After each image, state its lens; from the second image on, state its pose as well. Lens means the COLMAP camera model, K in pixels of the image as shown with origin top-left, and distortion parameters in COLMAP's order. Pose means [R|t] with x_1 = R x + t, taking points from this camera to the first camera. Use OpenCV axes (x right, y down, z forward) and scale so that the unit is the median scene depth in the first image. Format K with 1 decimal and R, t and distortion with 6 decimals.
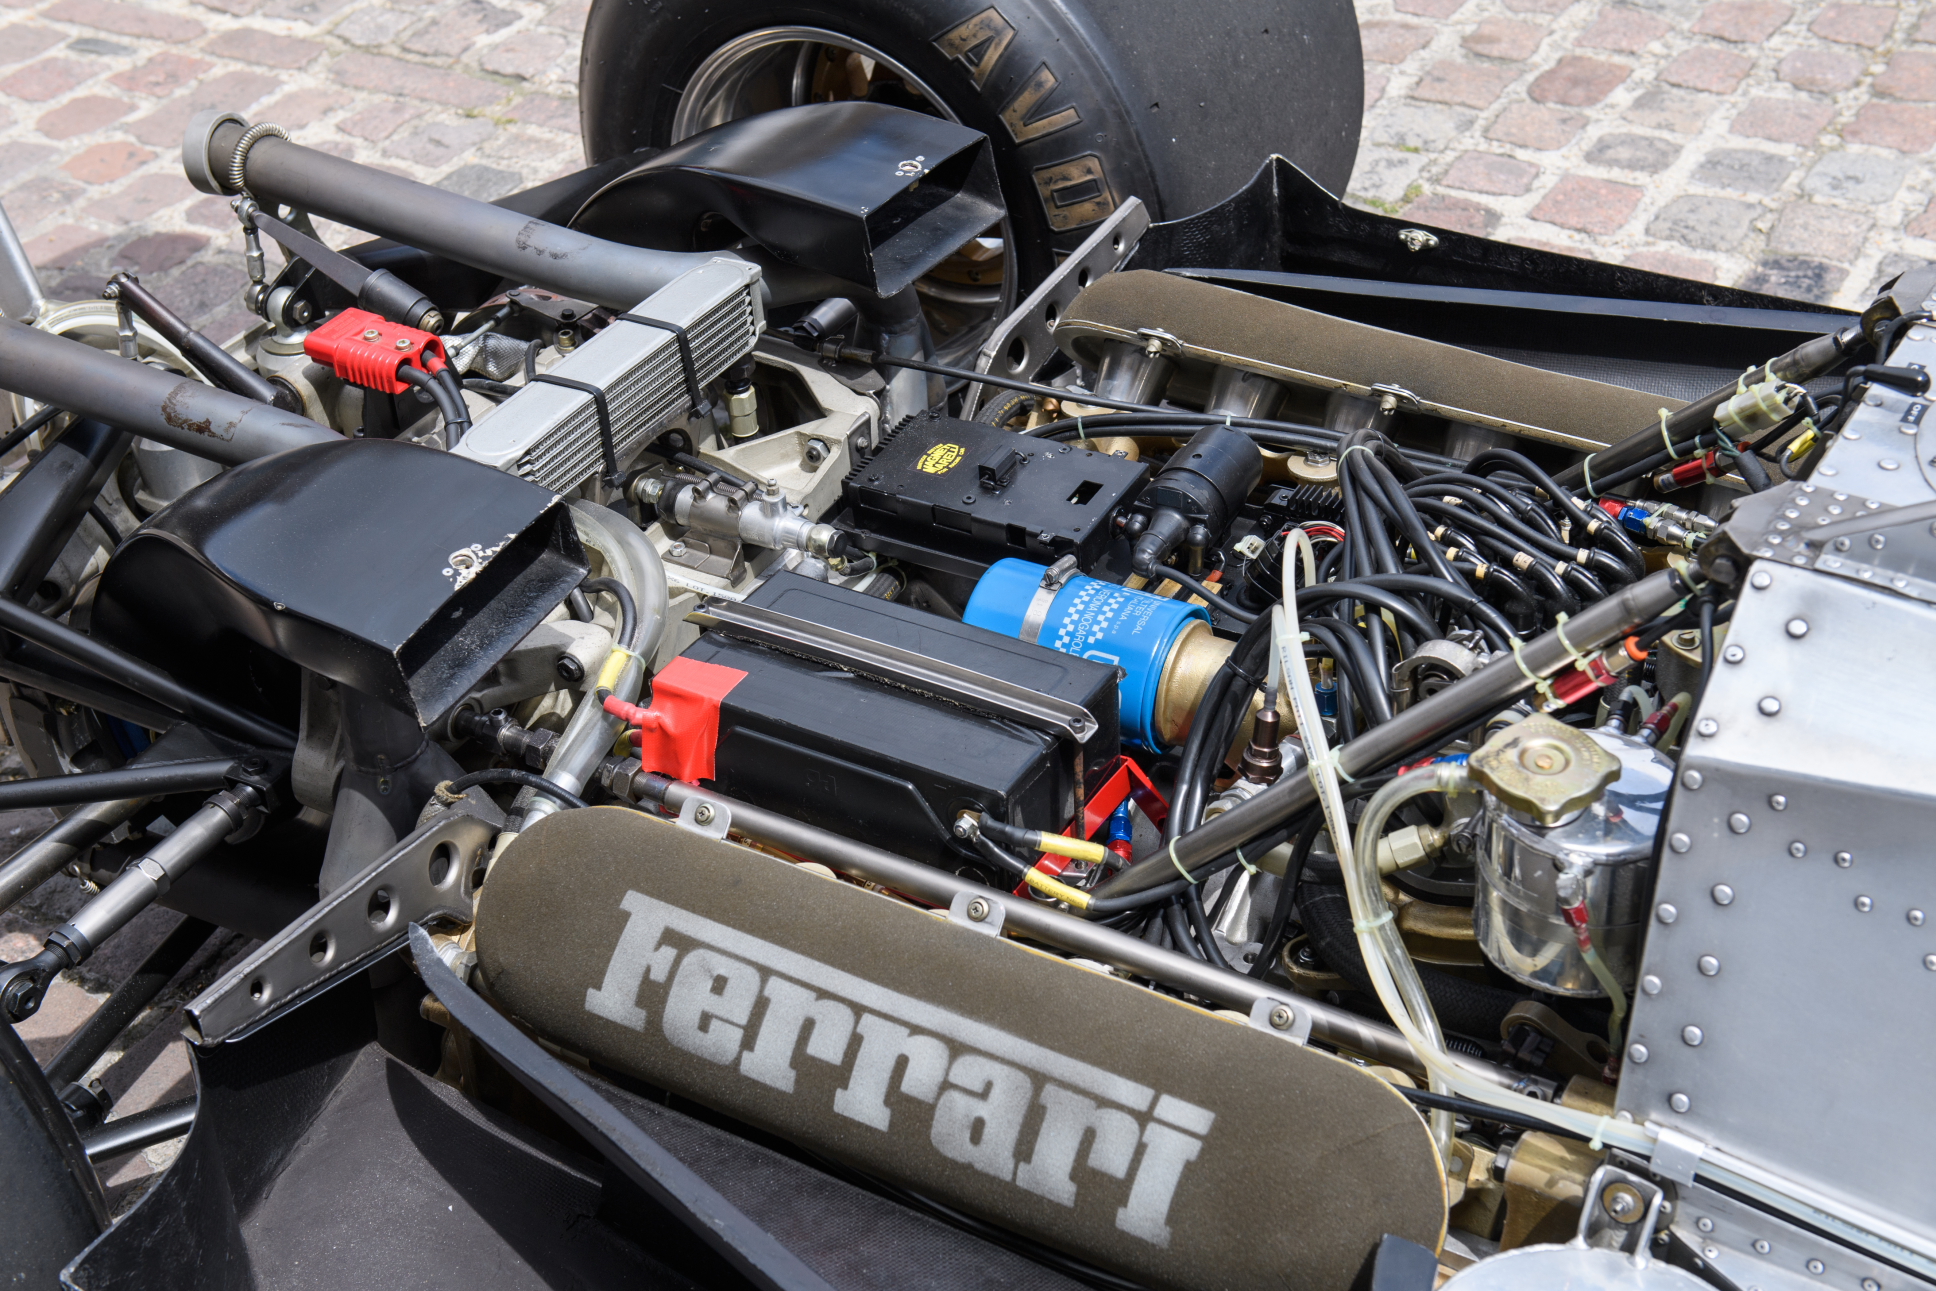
lens RADIAL K [[2858.0, 0, 968.0], [0, 2858.0, 645.5], [0, 0, 1]] dist [0.153791, 0.004134]
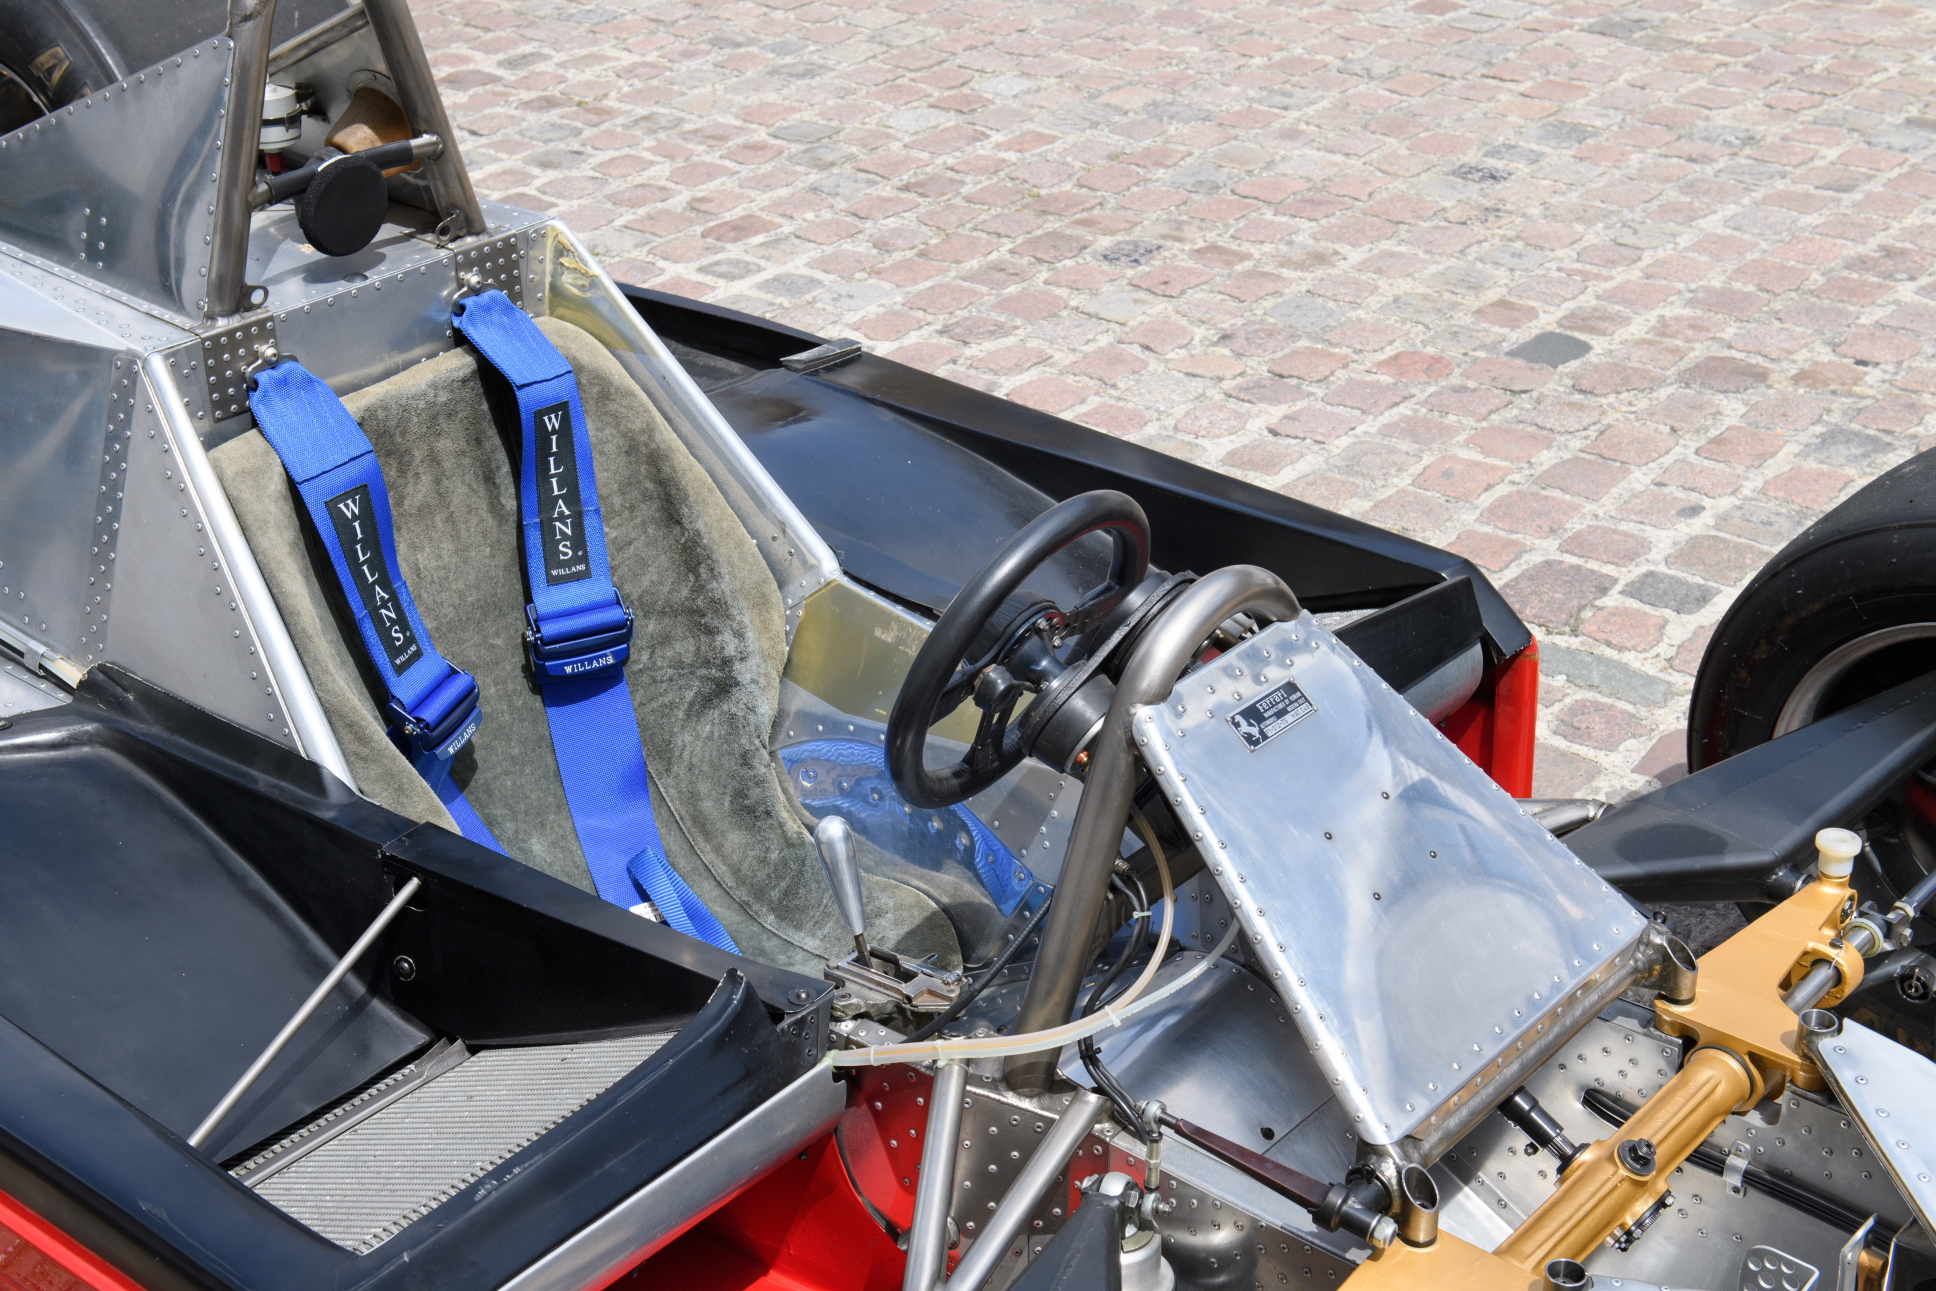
lens RADIAL K [[2820.8, 0, 968.0], [0, 2820.8, 645.5], [0, 0, 1]] dist [0.116897, 0.004842]
pose [[0.983687, 0.116726, -0.136876, 1.104911], [-0.134908, 0.982014, -0.132095, 0.357283], [0.118995, 0.148406, 0.981741, -0.648376]]
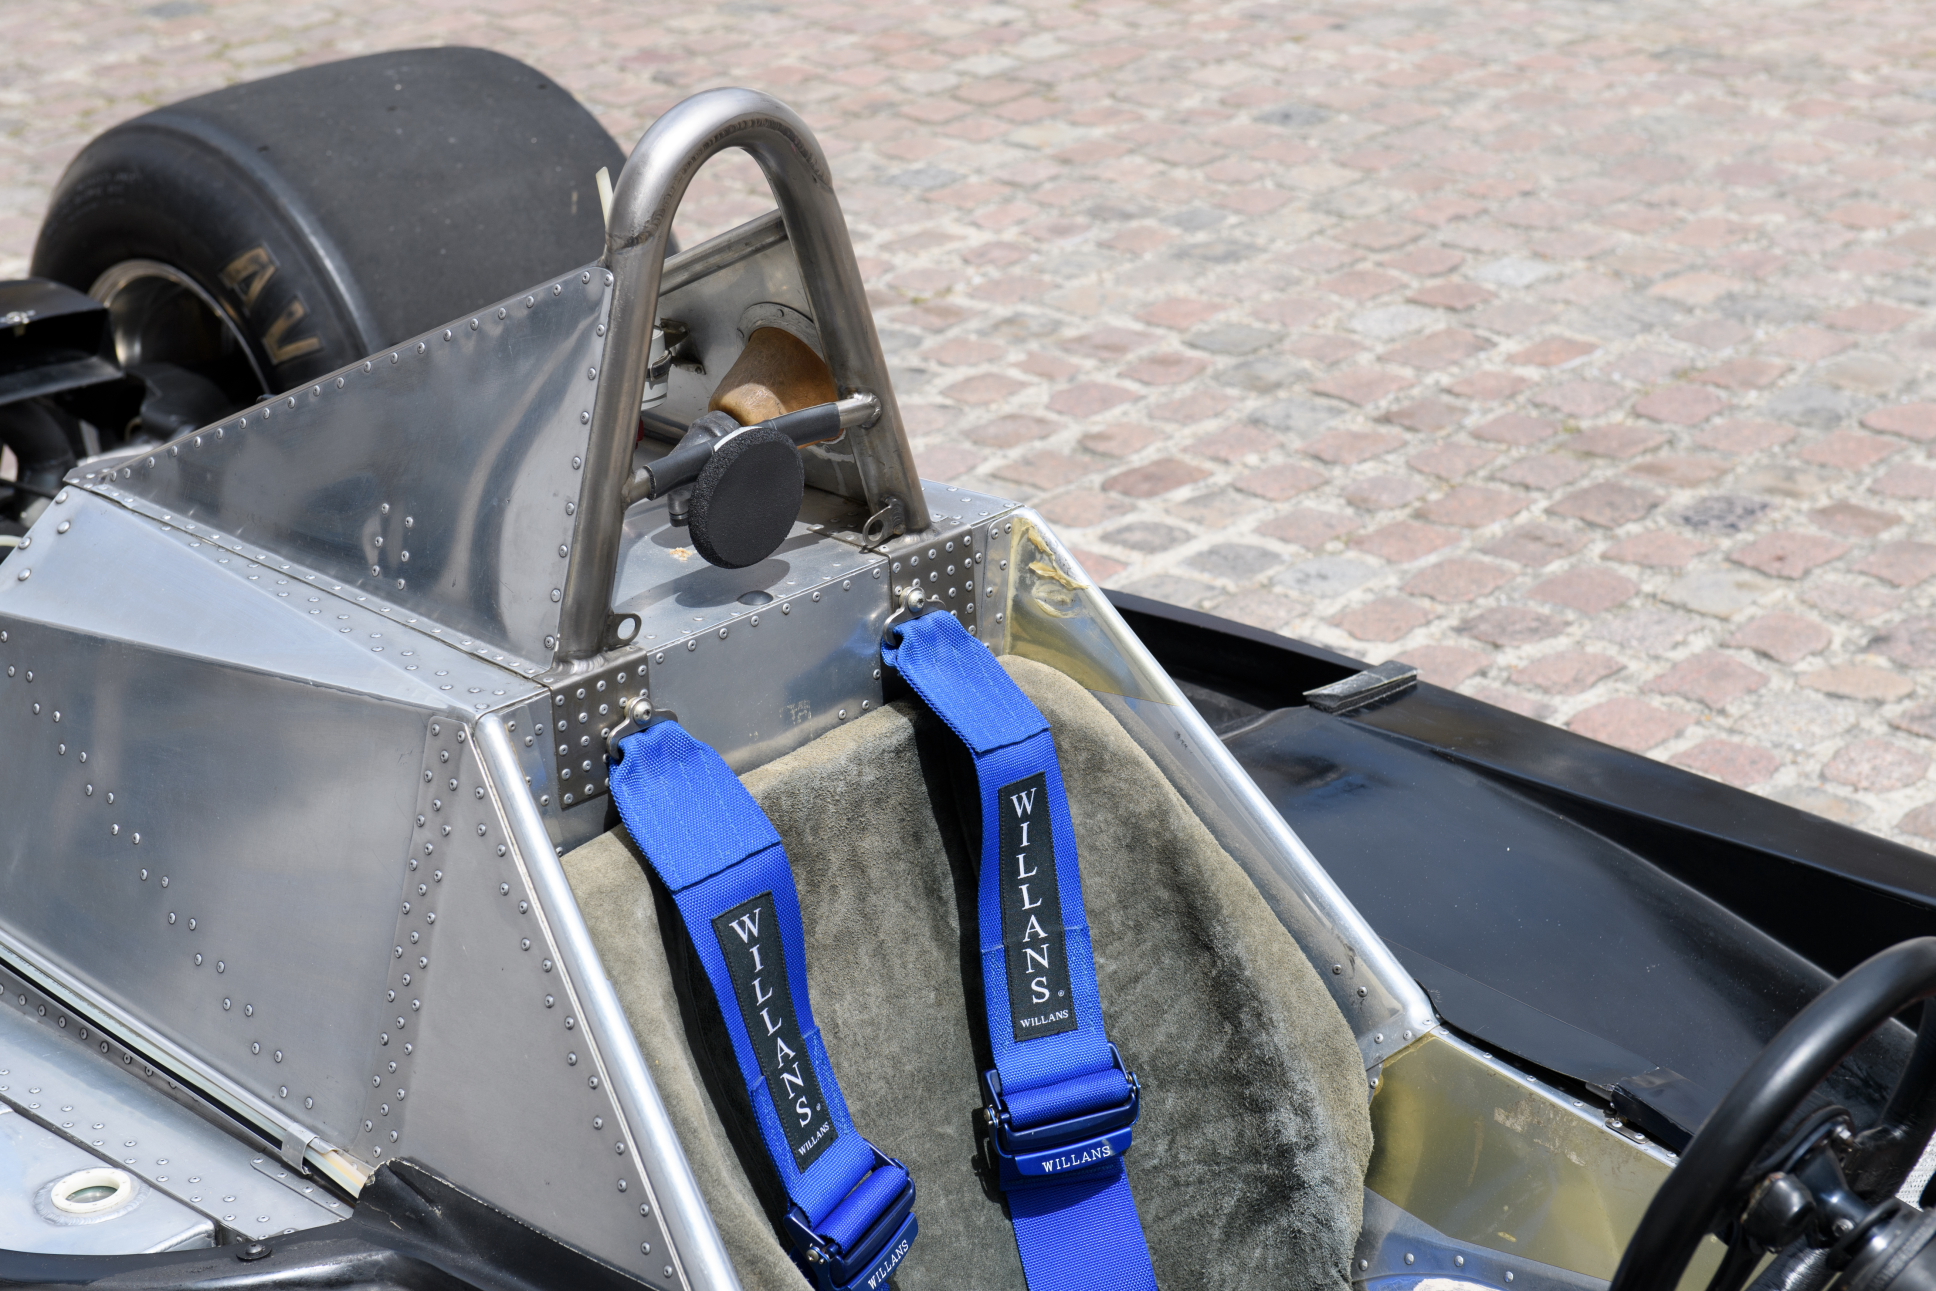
lens RADIAL K [[3926.1, 0, 1014.6], [0, 3926.1, 644.0], [0, 0, 1]] dist [0.114561, -0.070516]
pose [[0.969995, 0.107374, -0.218131, 0.964762], [-0.154116, 0.965460, -0.210086, 0.315820], [0.188038, 0.237400, 0.953039, -0.593994]]
